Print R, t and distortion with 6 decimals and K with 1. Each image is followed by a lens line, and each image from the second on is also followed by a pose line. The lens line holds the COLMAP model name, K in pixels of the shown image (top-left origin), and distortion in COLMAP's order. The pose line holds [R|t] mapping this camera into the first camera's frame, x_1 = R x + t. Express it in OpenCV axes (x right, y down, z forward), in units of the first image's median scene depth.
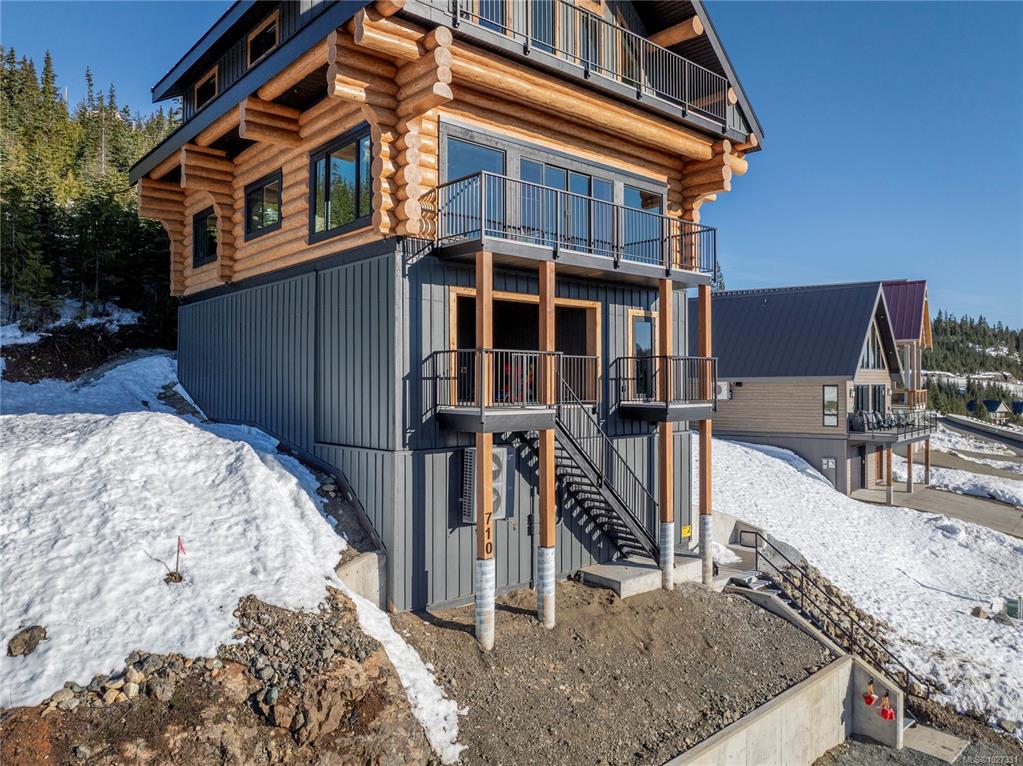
lens RADIAL K [[732.7, 0, 511.2], [0, 732.7, 383.7], [0, 0, 1]] dist [-0.034755, 0.023623]
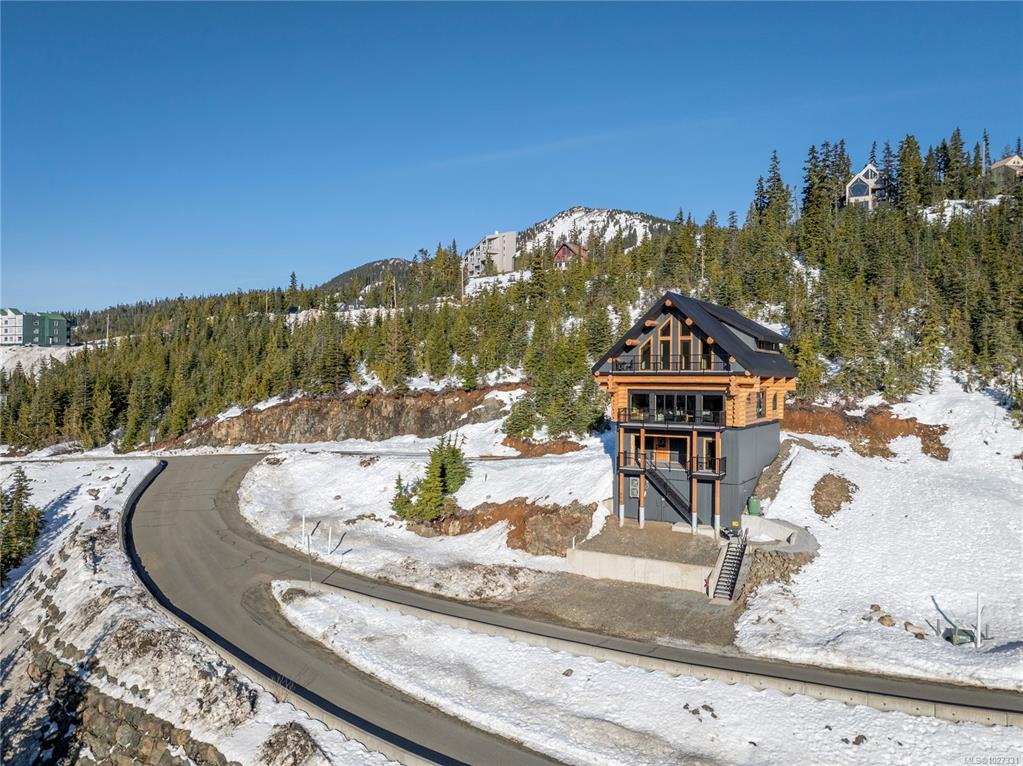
lens RADIAL K [[761.6, 0, 504.4], [0, 761.6, 377.6], [0, 0, 1]] dist [-0.019828, 0.002886]
pose [[0.283994, 0.005839, -0.958808, 3.126743], [-0.004480, 0.999979, 0.004763, -0.391550], [0.958815, 0.002943, 0.284014, -0.660453]]
